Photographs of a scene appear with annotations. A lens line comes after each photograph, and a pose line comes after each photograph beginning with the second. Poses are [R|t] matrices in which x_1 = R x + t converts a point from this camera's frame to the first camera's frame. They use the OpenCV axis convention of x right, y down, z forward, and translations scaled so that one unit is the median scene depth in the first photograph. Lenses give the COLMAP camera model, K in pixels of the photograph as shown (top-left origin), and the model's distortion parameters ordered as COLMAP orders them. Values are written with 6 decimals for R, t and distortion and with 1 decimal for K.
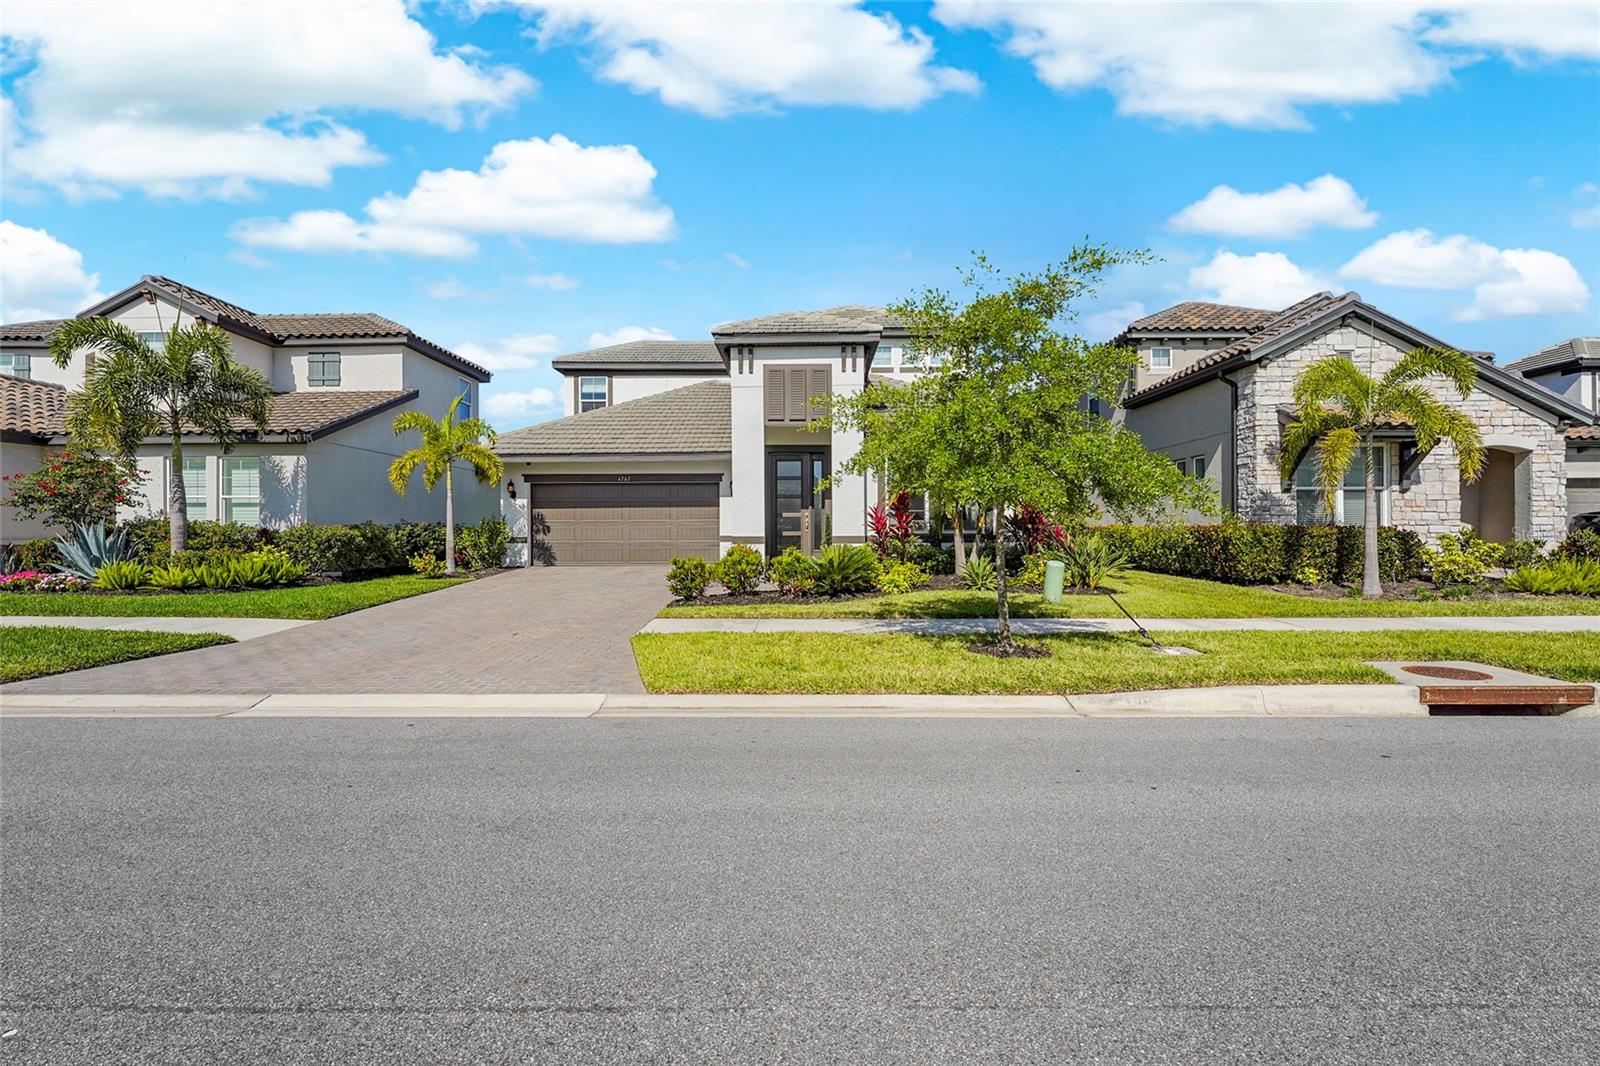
lens RADIAL K [[711.0, 0, 802.4], [0, 711.0, 529.3], [0, 0, 1]] dist [0.001188, -0.000065]
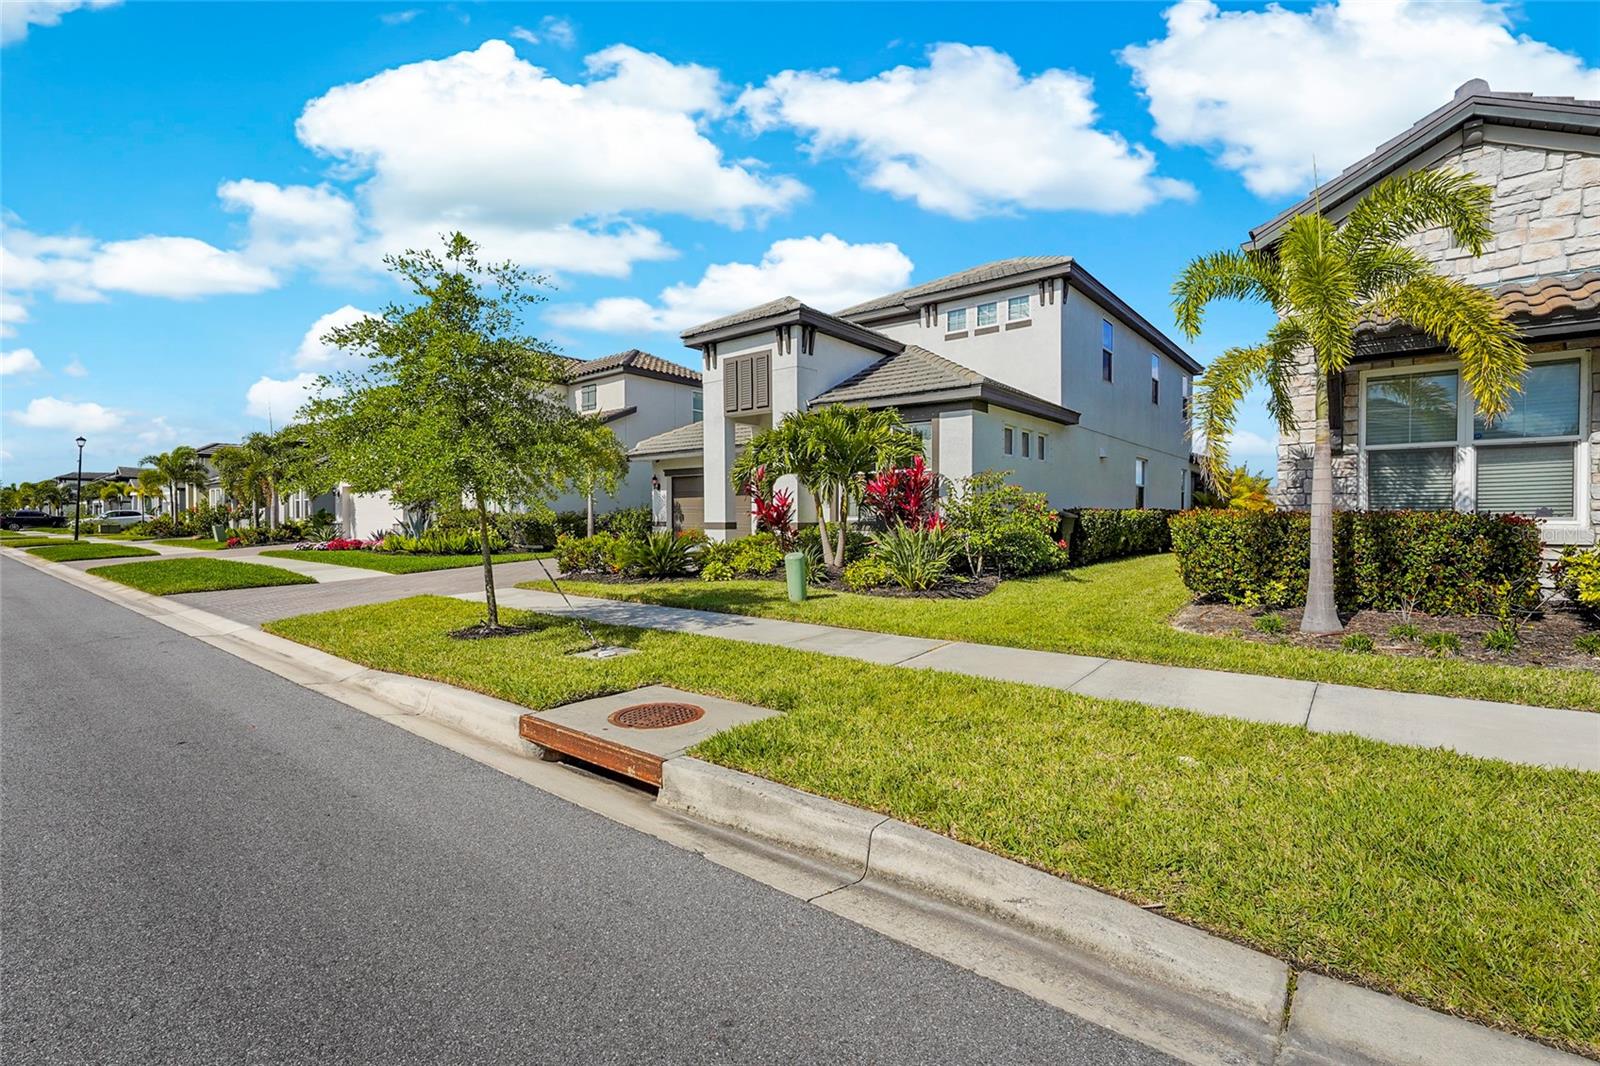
lens RADIAL K [[711.0, 0, 807.2], [0, 711.0, 533.2], [0, 0, 1]] dist [0.001188, -0.000065]
pose [[0.786470, 0.017582, -0.617378, 0.639849], [-0.001785, 0.999655, 0.026195, -0.001895], [0.617626, -0.019500, 0.786231, 0.227965]]
